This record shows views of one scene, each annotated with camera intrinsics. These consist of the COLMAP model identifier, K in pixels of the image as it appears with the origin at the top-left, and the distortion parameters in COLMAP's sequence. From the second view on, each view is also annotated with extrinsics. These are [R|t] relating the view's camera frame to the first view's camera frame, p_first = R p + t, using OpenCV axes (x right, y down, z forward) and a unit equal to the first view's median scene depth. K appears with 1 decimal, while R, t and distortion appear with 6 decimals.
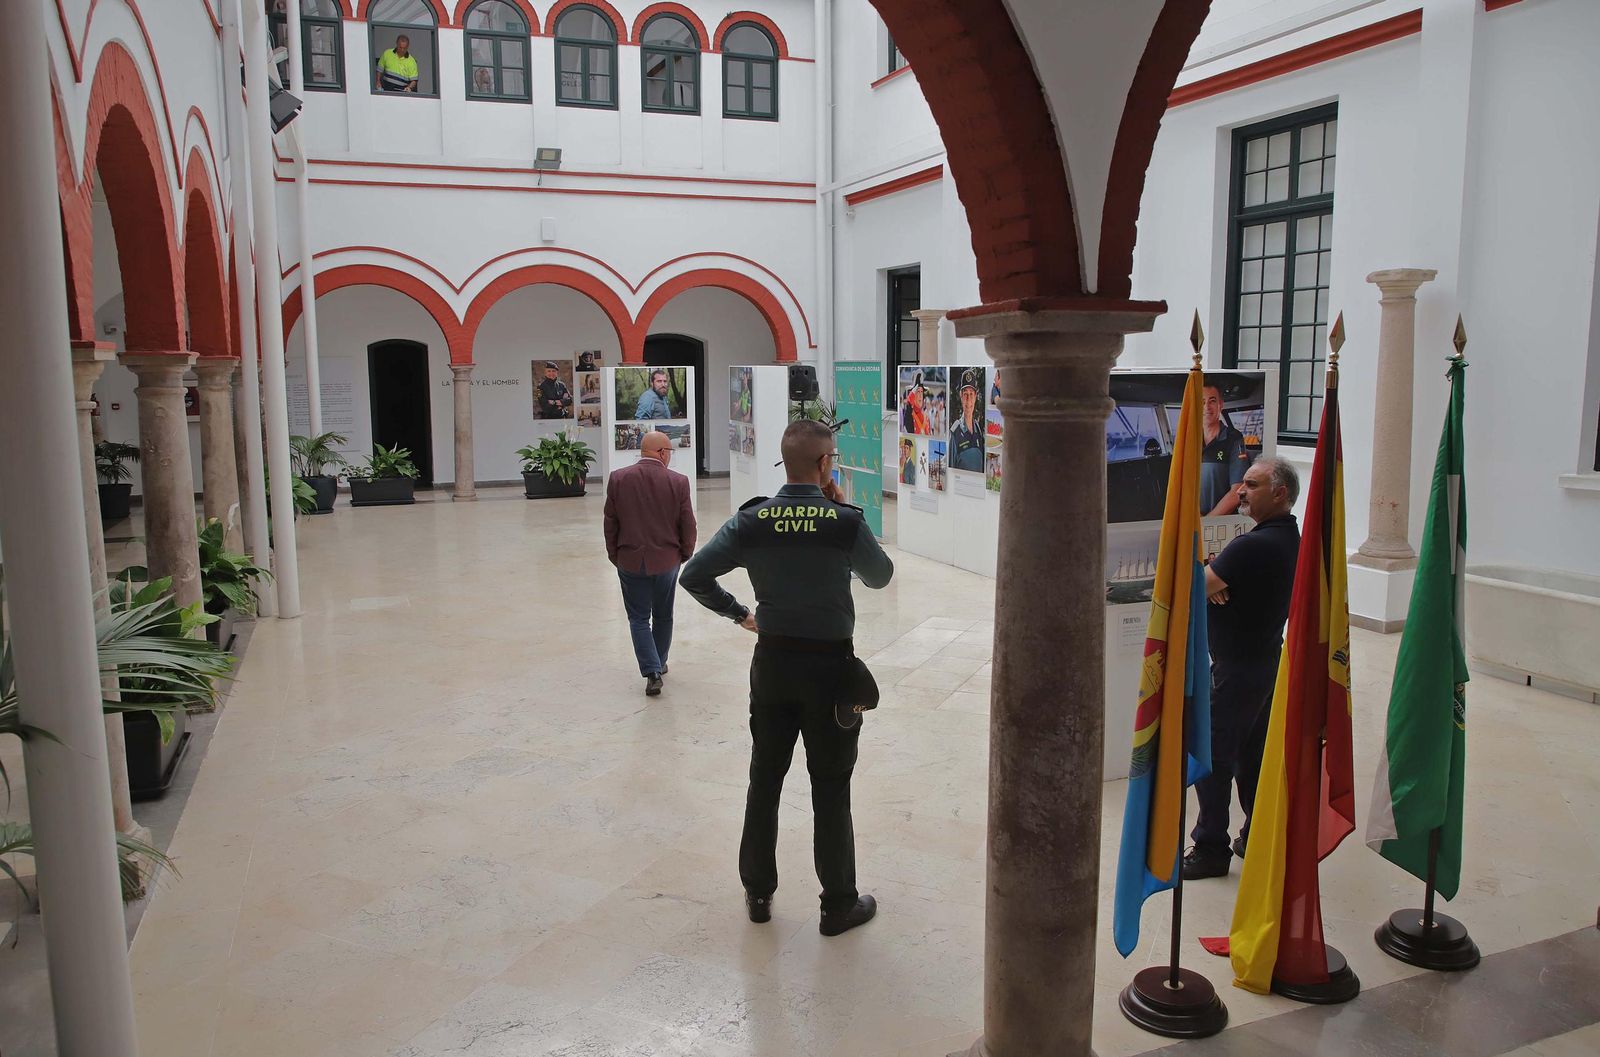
lens RADIAL K [[1154.0, 0, 801.4], [0, 1154.0, 528.3], [0, 0, 1]] dist [-0.049480, 0.007718]
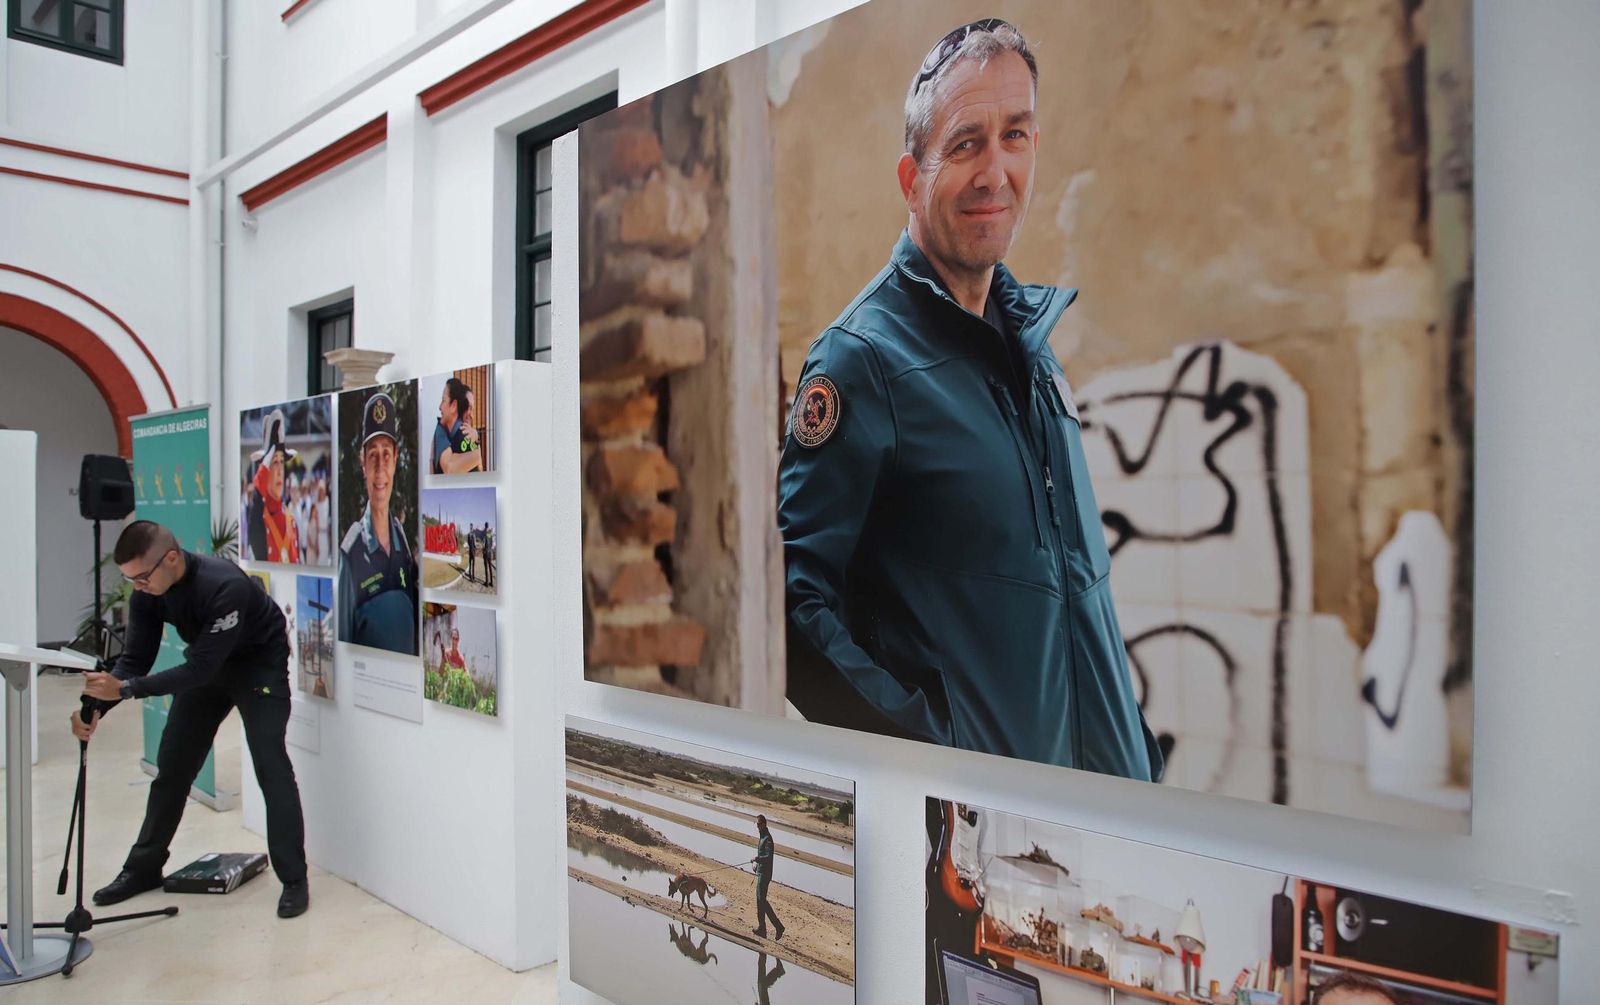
lens RADIAL K [[1187.9, 0, 799.4], [0, 1187.9, 507.2], [0, 0, 1]] dist [-0.036250, -0.002033]
pose [[0.918919, 0.008567, 0.394354, 0.113425], [0.048993, 0.989543, -0.135661, -0.035465], [-0.391392, 0.143982, 0.908890, 0.558340]]
